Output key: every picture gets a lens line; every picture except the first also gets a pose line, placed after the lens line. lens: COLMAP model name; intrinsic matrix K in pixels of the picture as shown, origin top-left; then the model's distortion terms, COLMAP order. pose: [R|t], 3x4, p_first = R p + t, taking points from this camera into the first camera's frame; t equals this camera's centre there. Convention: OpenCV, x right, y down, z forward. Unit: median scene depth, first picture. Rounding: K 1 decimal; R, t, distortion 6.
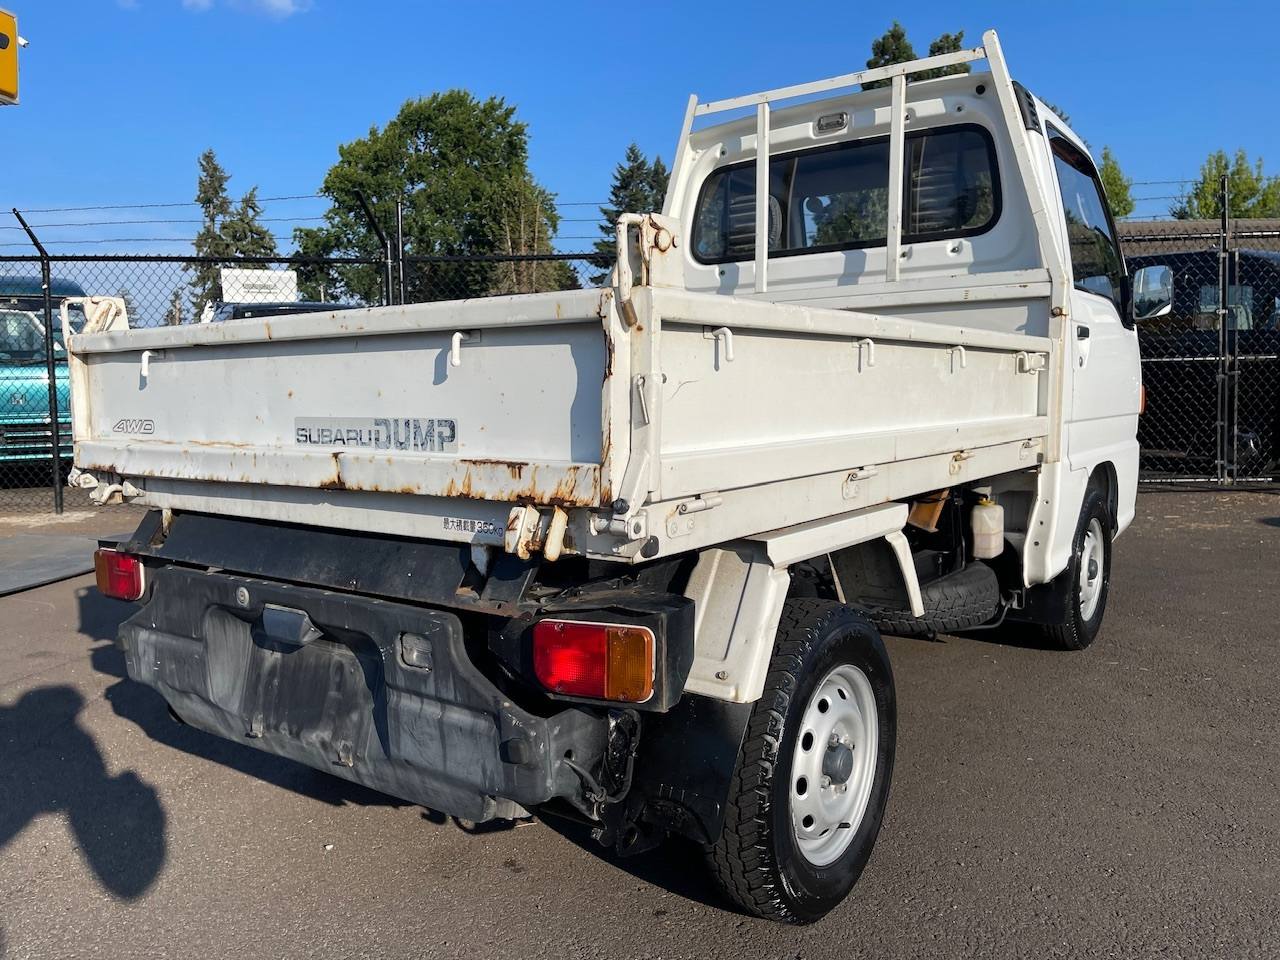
lens RADIAL K [[973.0, 0, 650.1], [0, 973.0, 490.8], [0, 0, 1]] dist [0.029749, -0.003648]
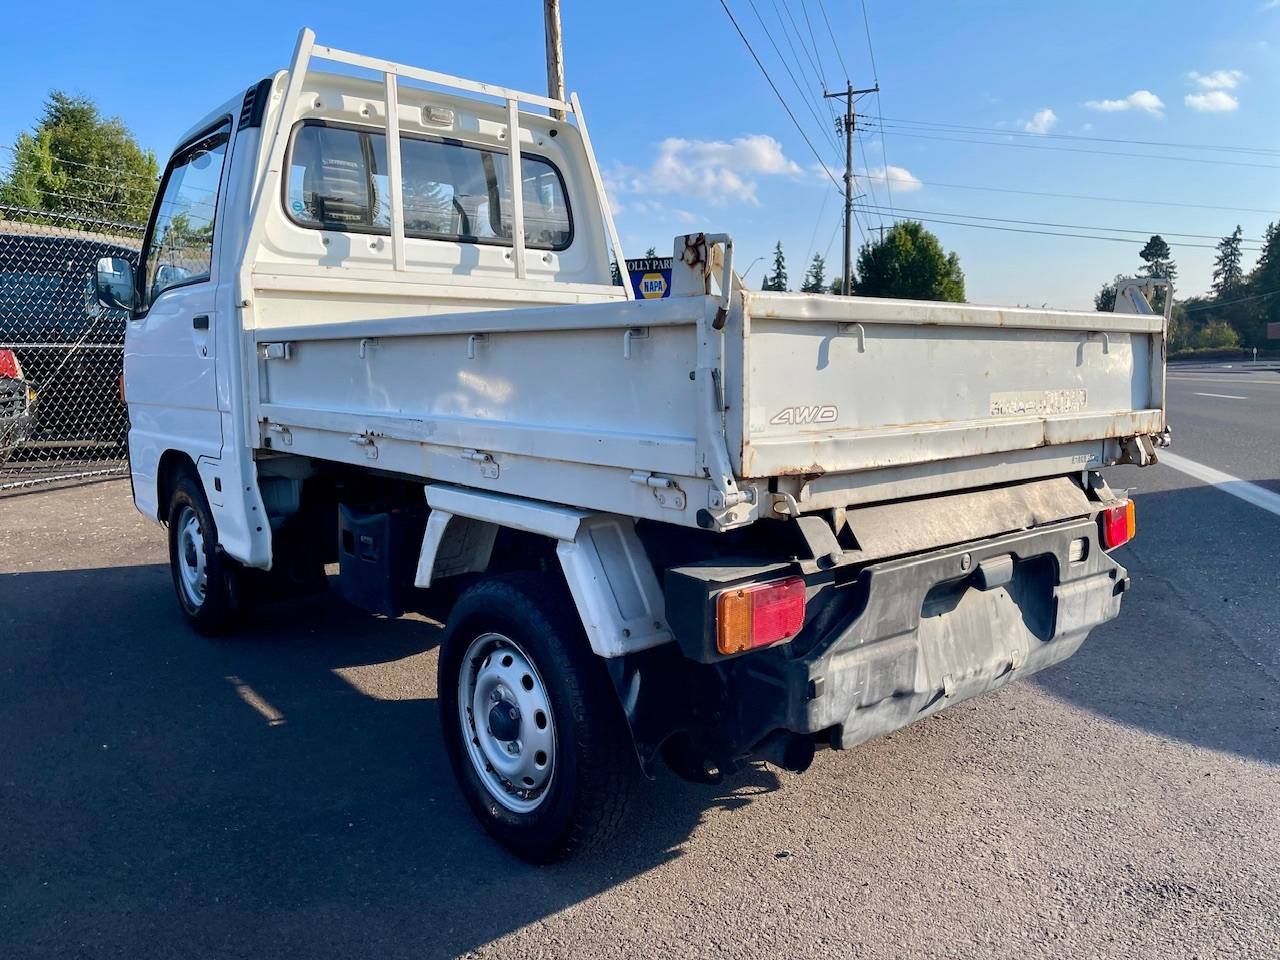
lens RADIAL K [[972.9, 0, 652.5], [0, 972.9, 480.6], [0, 0, 1]] dist [0.047249, -0.066228]
pose [[0.230192, -0.101728, 0.967813, -1.539641], [0.102001, 0.991565, 0.079964, -0.102858], [-0.967785, 0.080311, 0.238627, 1.083035]]
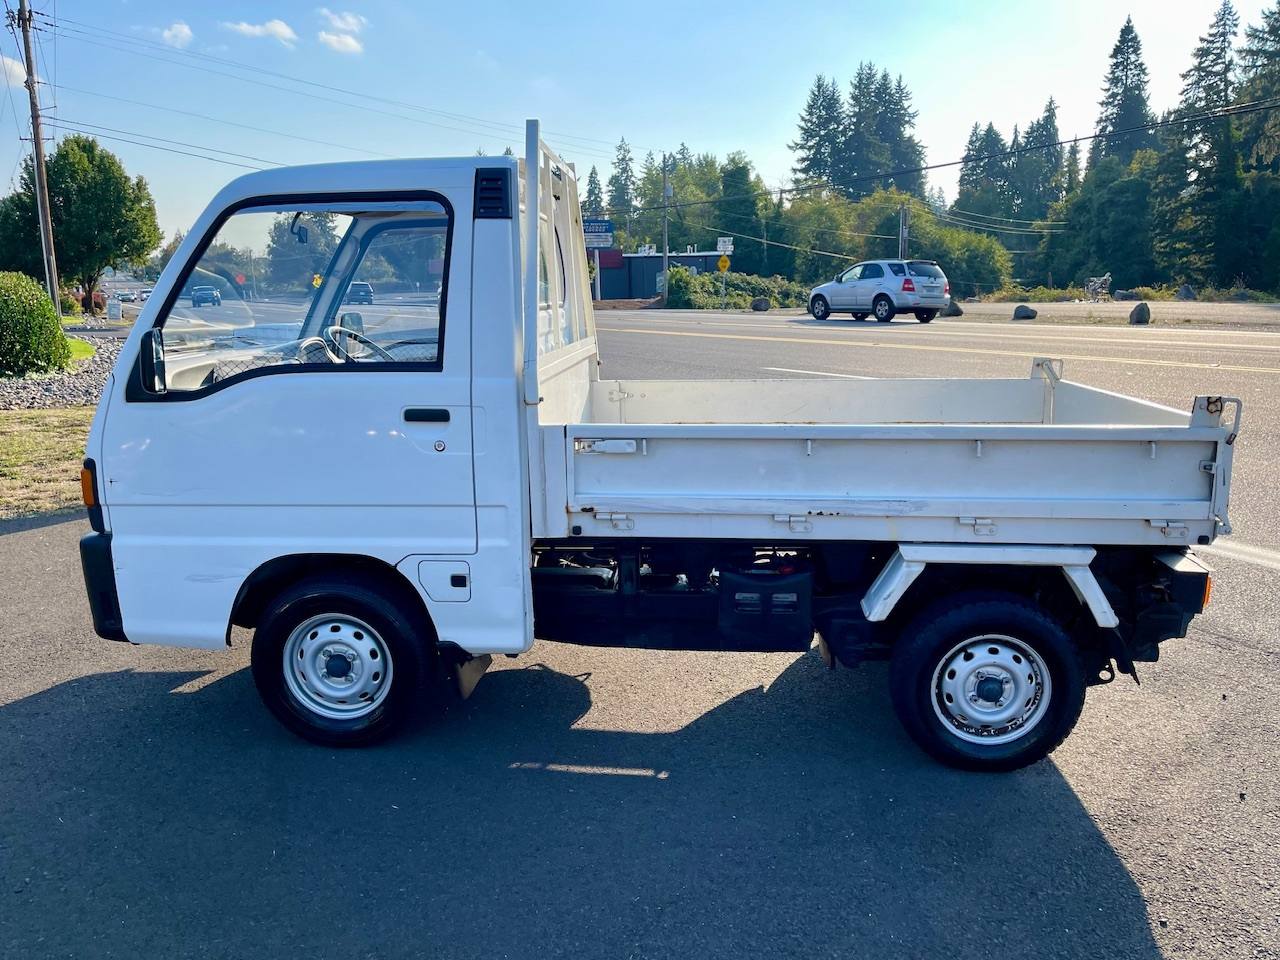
lens RADIAL K [[981.5, 0, 640.0], [0, 981.5, 480.0], [0, 0, 1]] dist [0.086933, -0.130220]
pose [[-0.526842, -0.144579, 0.837576, -1.594298], [0.103337, 0.967221, 0.231958, -0.589973], [-0.843658, 0.208757, -0.494633, 2.885893]]
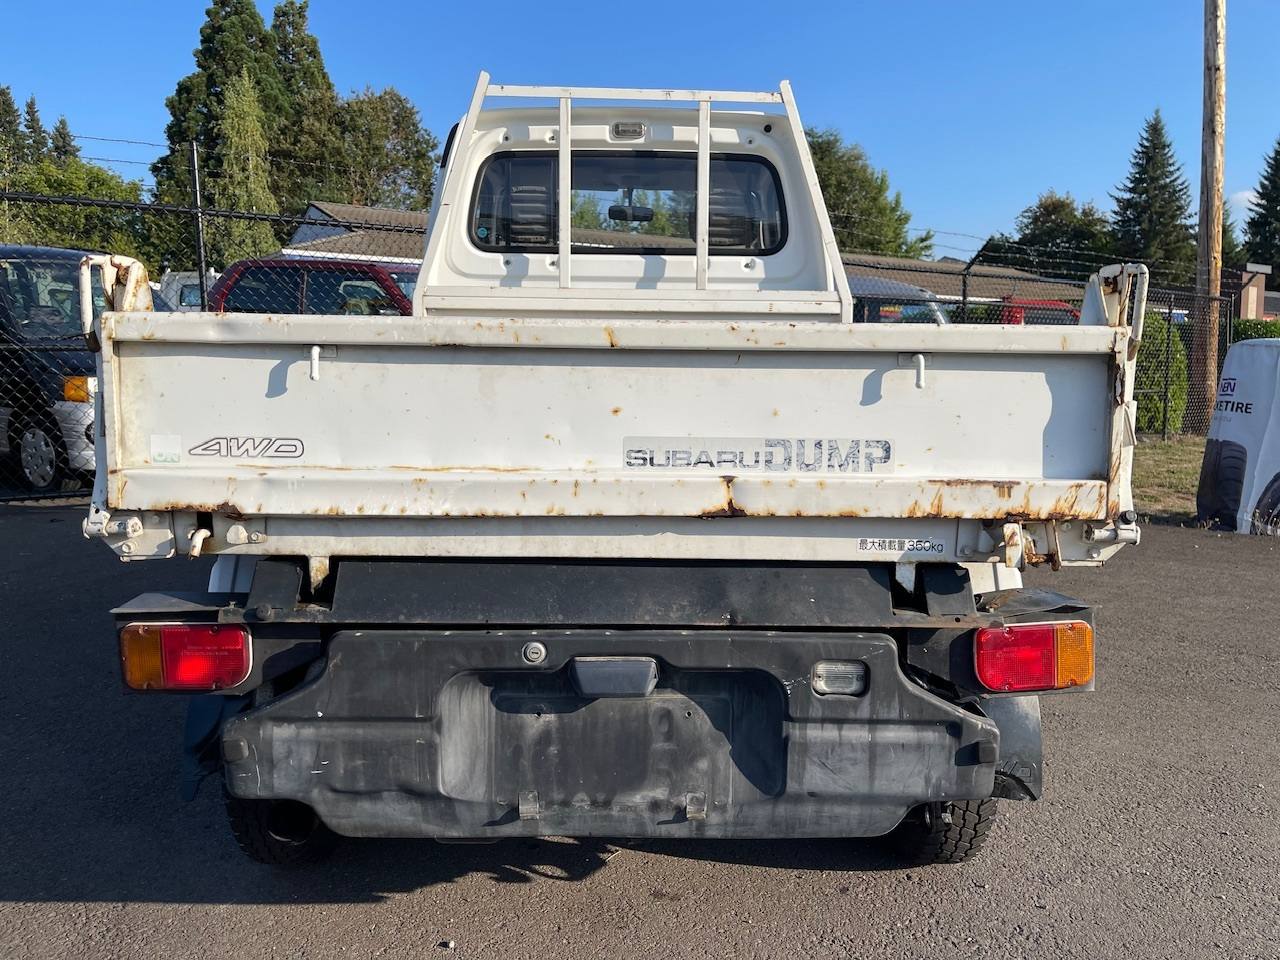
lens RADIAL K [[972.9, 0, 652.5], [0, 972.9, 480.6], [0, 0, 1]] dist [0.047249, -0.066228]
pose [[0.801484, -0.046711, 0.596189, -0.831547], [0.038462, 0.998907, 0.026556, -0.056678], [-0.596778, 0.001646, 0.802405, 0.283056]]
